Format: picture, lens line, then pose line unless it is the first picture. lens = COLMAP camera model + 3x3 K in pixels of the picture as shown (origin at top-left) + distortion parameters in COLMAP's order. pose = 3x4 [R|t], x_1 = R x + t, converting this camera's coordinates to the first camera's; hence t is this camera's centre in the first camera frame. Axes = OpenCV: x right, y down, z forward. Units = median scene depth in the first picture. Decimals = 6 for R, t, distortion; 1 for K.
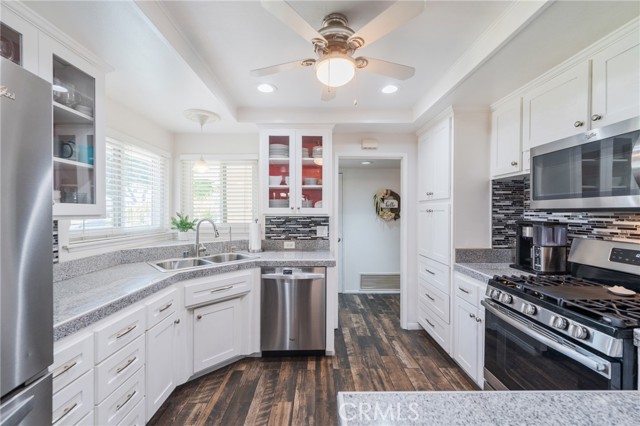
lens RADIAL K [[263.1, 0, 320.6], [0, 263.1, 213.4], [0, 0, 1]] dist [-0.000552, 0.000204]
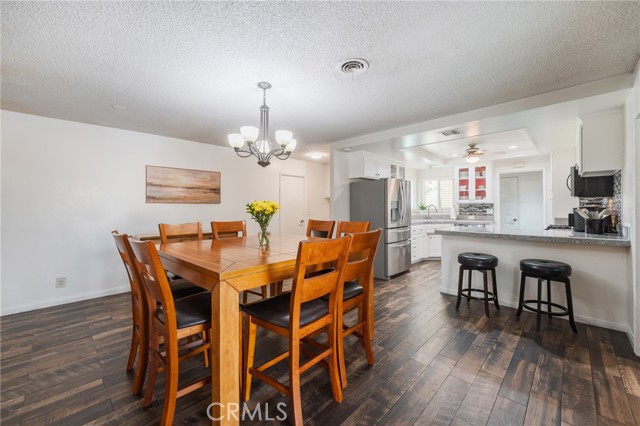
lens RADIAL K [[263.1, 0, 321.7], [0, 263.1, 204.7], [0, 0, 1]] dist [-0.000552, 0.000204]
pose [[0.718055, -0.013109, -0.695862, 0.587911], [0.004037, 0.999884, -0.014670, 0.053627], [0.695974, 0.007725, 0.718025, -1.616147]]
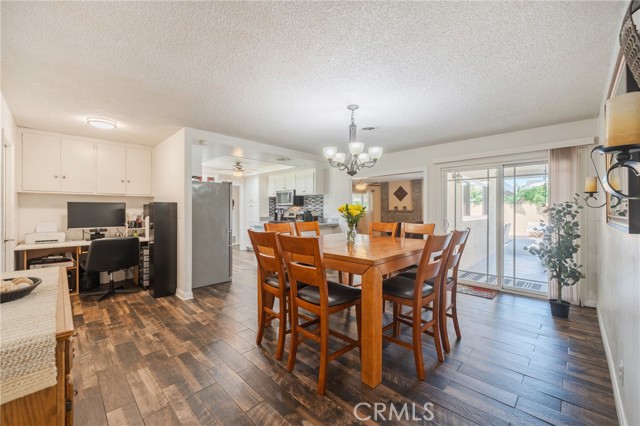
lens RADIAL K [[263.1, 0, 318.8], [0, 263.1, 212.6], [0, 0, 1]] dist [-0.000552, 0.000204]
pose [[0.712915, -0.002474, 0.701246, -1.299021], [0.002733, 0.999996, 0.000749, 0.077404], [-0.701245, 0.001383, 0.712919, -1.920571]]
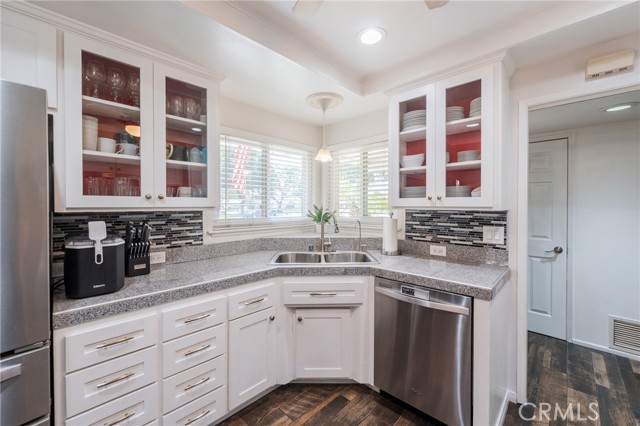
lens RADIAL K [[263.1, 0, 319.7], [0, 263.1, 204.9], [0, 0, 1]] dist [-0.000552, 0.000204]
pose [[0.703070, 0.001869, -0.711118, 0.194727], [-0.001706, 0.999998, 0.000942, -0.003694], [0.711119, 0.000551, 0.703072, 0.333689]]
